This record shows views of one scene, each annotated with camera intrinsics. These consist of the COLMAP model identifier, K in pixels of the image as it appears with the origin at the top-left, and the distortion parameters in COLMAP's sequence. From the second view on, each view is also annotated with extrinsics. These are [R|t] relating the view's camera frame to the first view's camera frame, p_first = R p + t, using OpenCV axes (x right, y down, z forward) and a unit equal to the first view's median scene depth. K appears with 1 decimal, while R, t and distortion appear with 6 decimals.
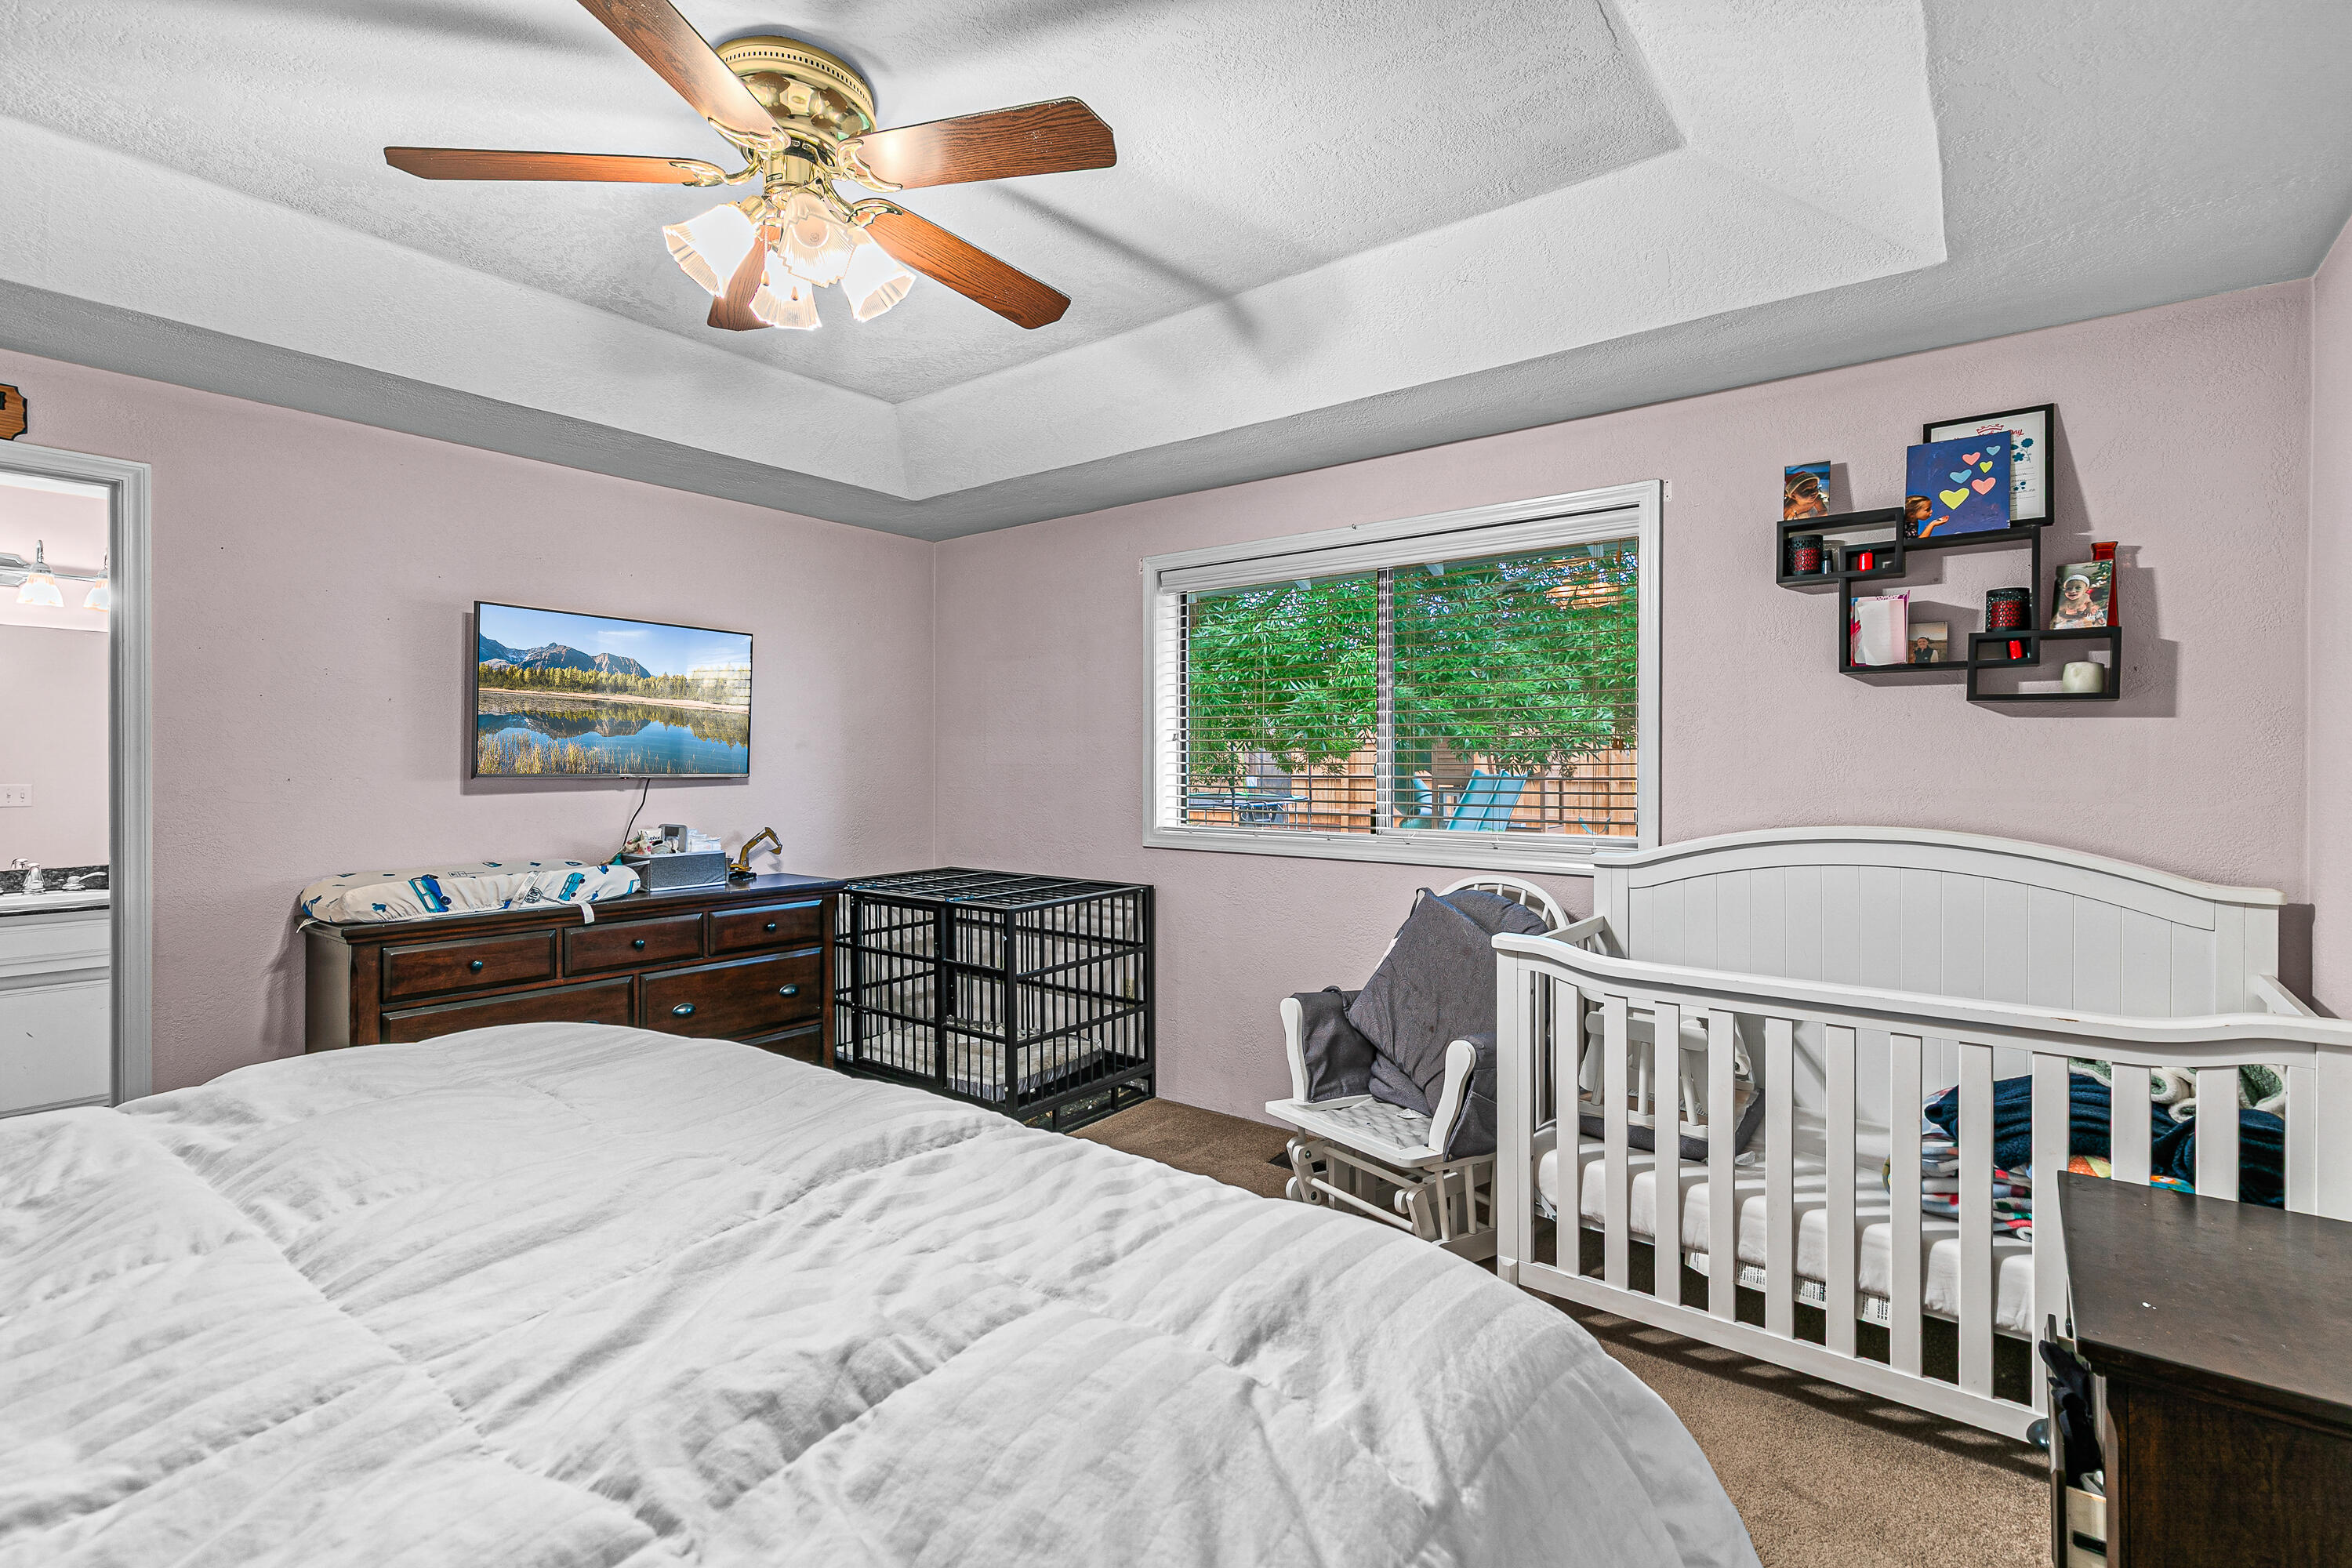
lens RADIAL K [[1072.4, 0, 1165.3], [0, 1072.4, 771.0], [0, 0, 1]] dist [0.008120, -0.000828]
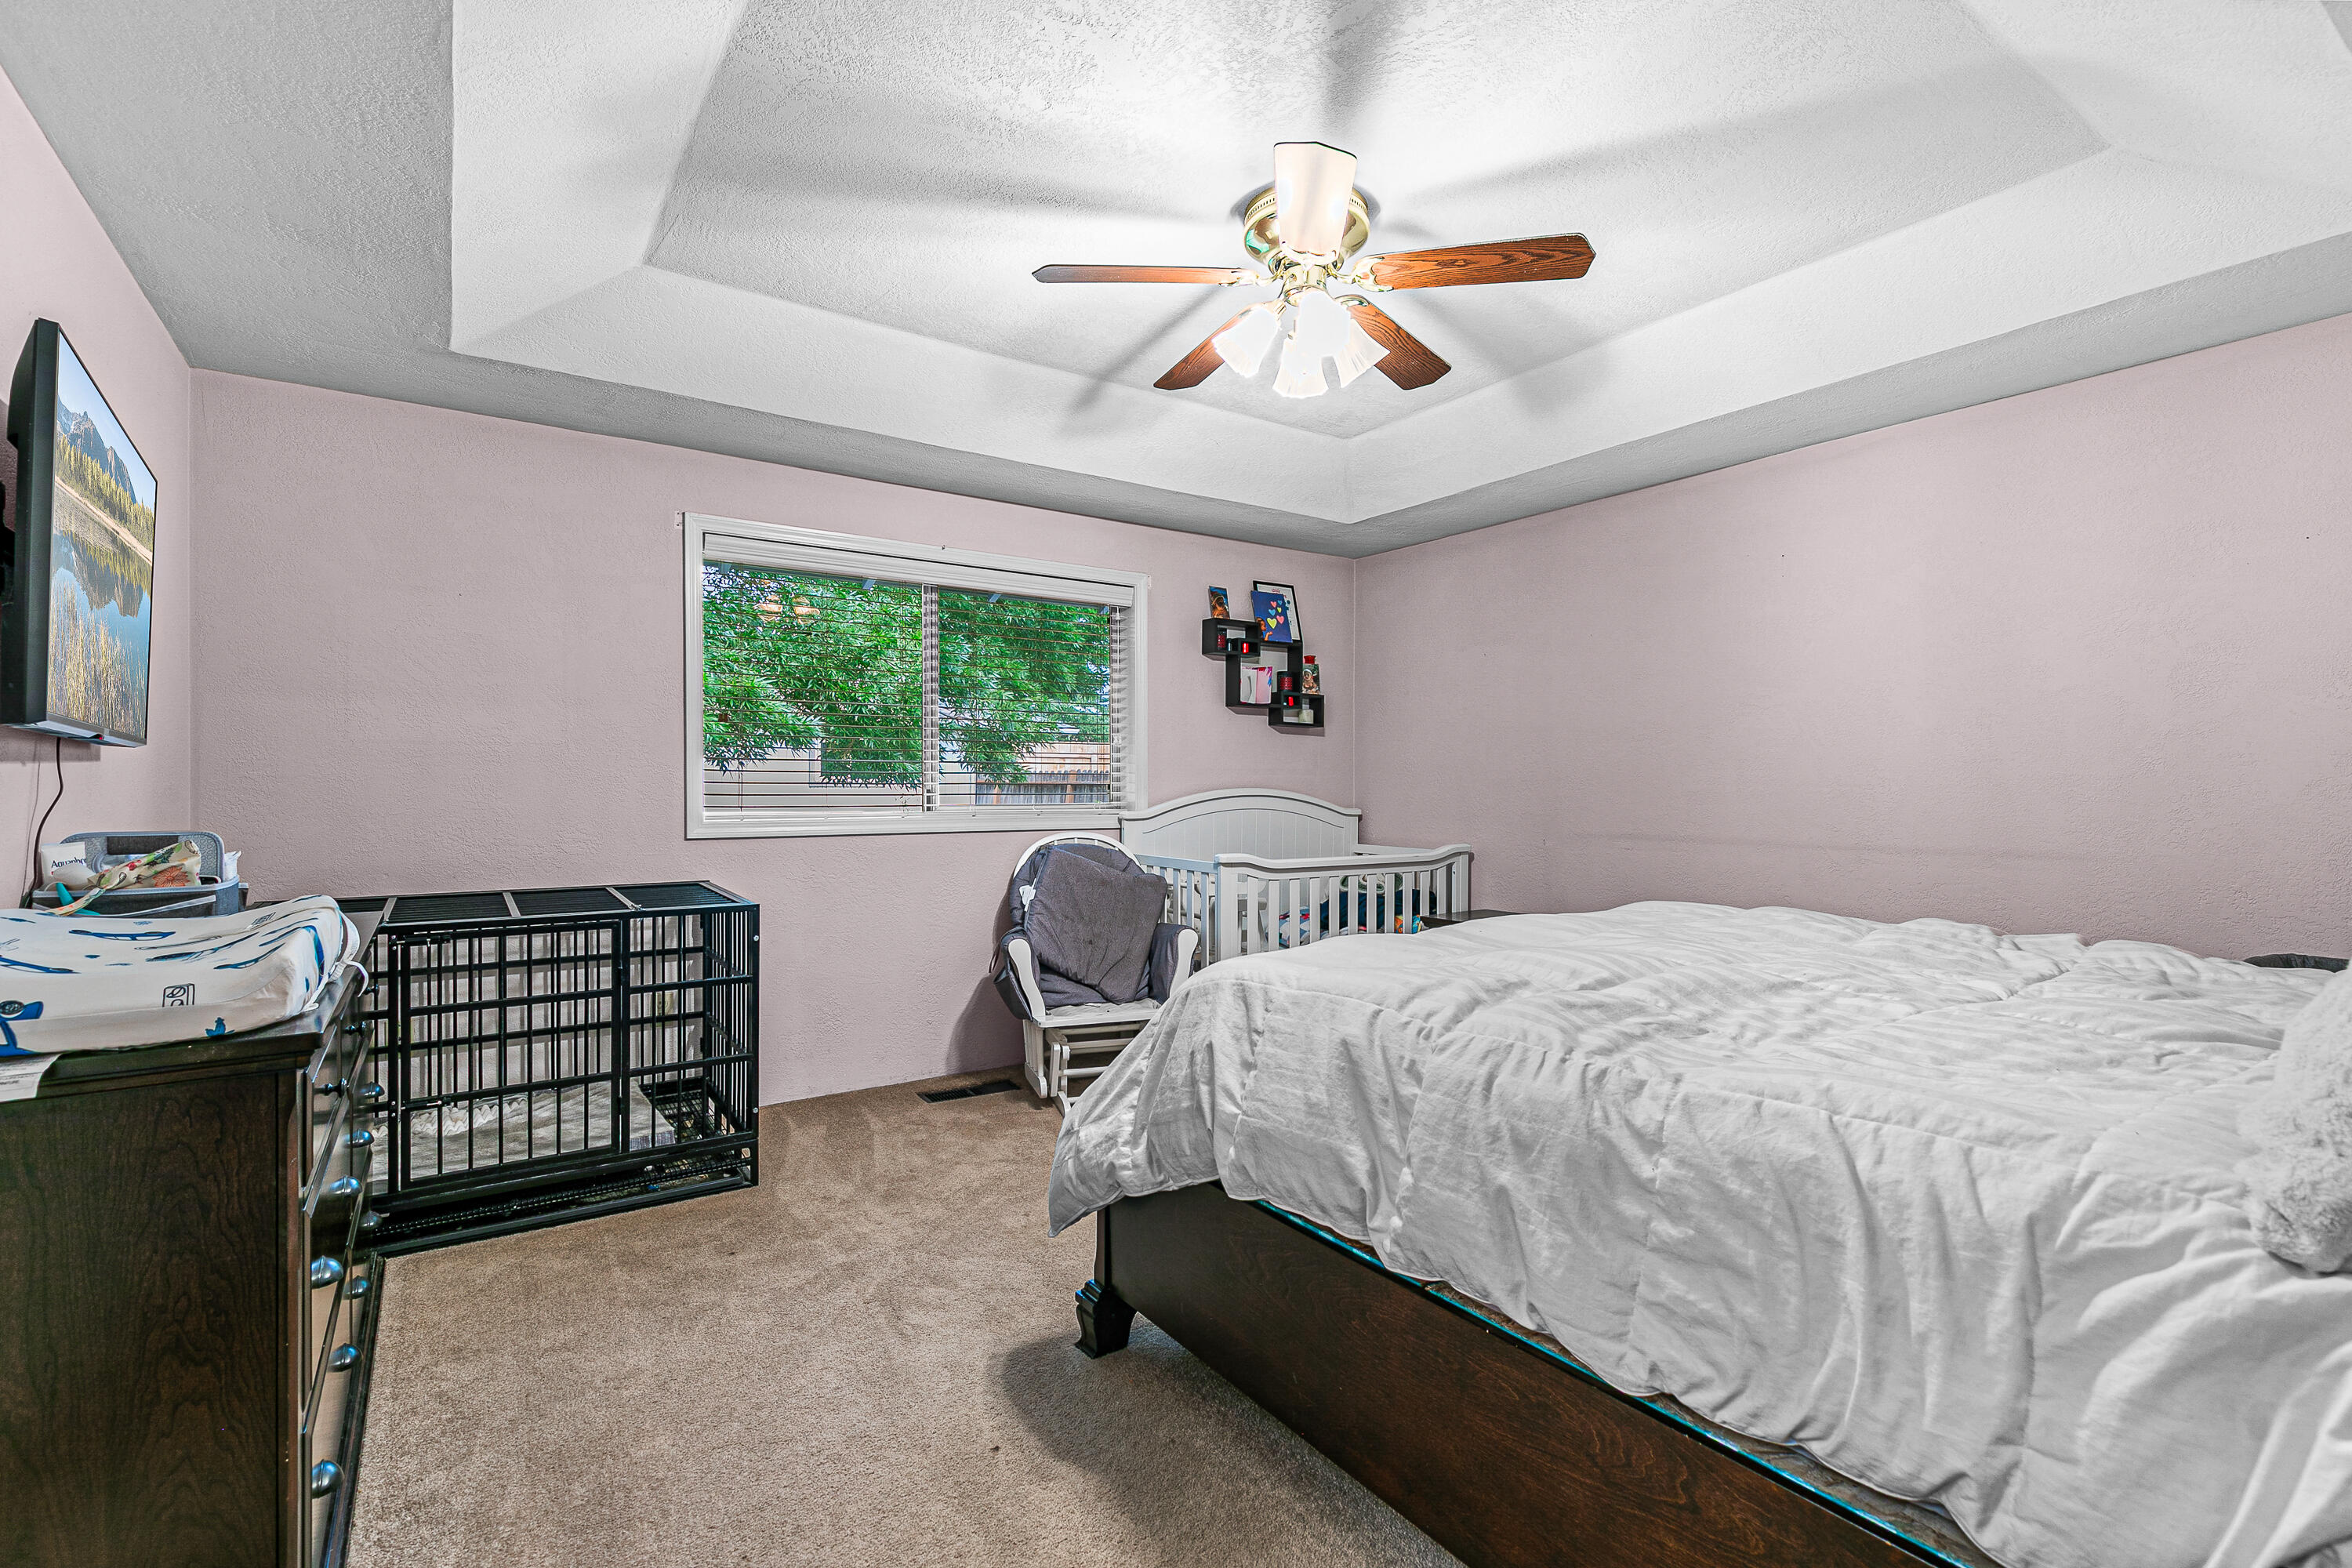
lens RADIAL K [[1072.4, 0, 1173.8], [0, 1072.4, 790.3], [0, 0, 1]] dist [0.008120, -0.000828]
pose [[0.305672, -0.007451, 0.952108, -1.178129], [0.003409, 0.999972, 0.006731, 0.042186], [-0.952131, 0.001188, 0.305688, 0.544384]]
